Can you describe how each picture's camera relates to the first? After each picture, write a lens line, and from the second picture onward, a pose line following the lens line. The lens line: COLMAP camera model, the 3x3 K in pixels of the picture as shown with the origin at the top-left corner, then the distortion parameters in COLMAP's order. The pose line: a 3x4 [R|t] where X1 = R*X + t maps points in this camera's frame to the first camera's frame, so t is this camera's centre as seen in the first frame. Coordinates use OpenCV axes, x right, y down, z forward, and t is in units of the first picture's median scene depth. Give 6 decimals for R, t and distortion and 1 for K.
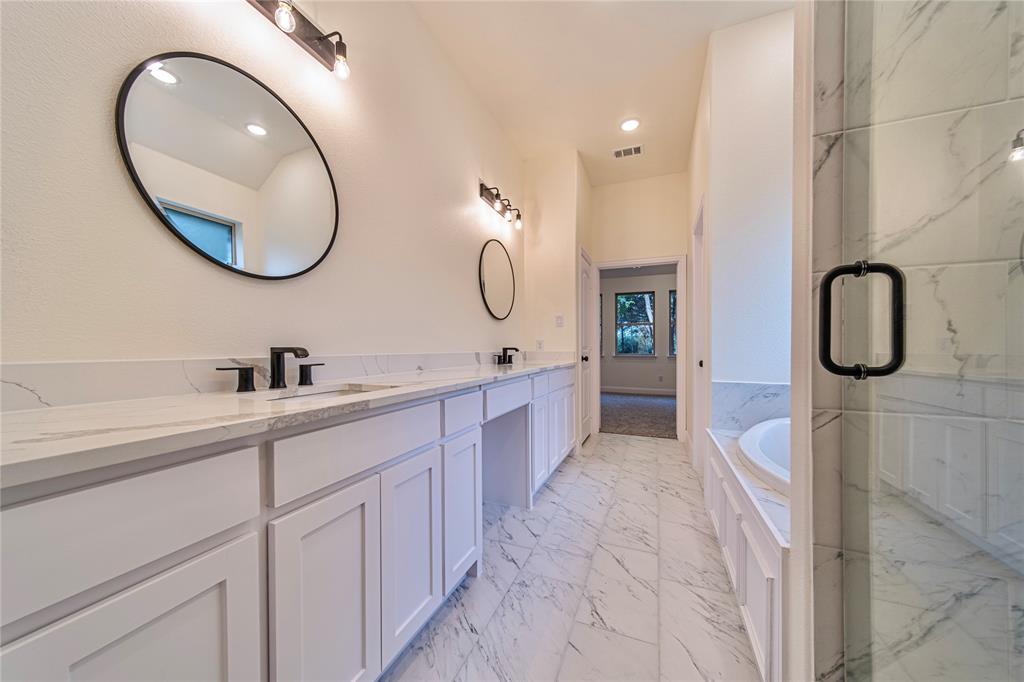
lens RADIAL K [[356.2, 0, 511.0], [0, 356.2, 342.2], [0, 0, 1]] dist [0.006371, 0.000035]
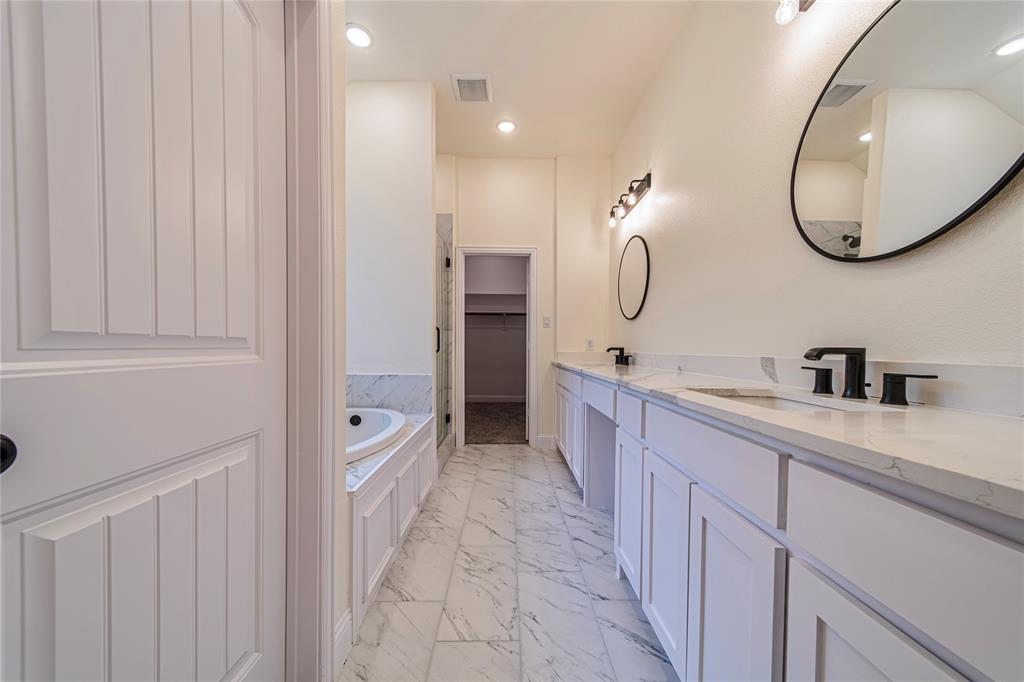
lens RADIAL K [[363.8, 0, 511.4], [0, 363.8, 328.4], [0, 0, 1]] dist [0.006206, -0.000173]
pose [[-0.921576, -0.033608, -0.386741, 0.639814], [-0.006746, 0.997481, -0.070607, 0.036860], [0.388140, -0.062461, -0.919481, 1.888571]]
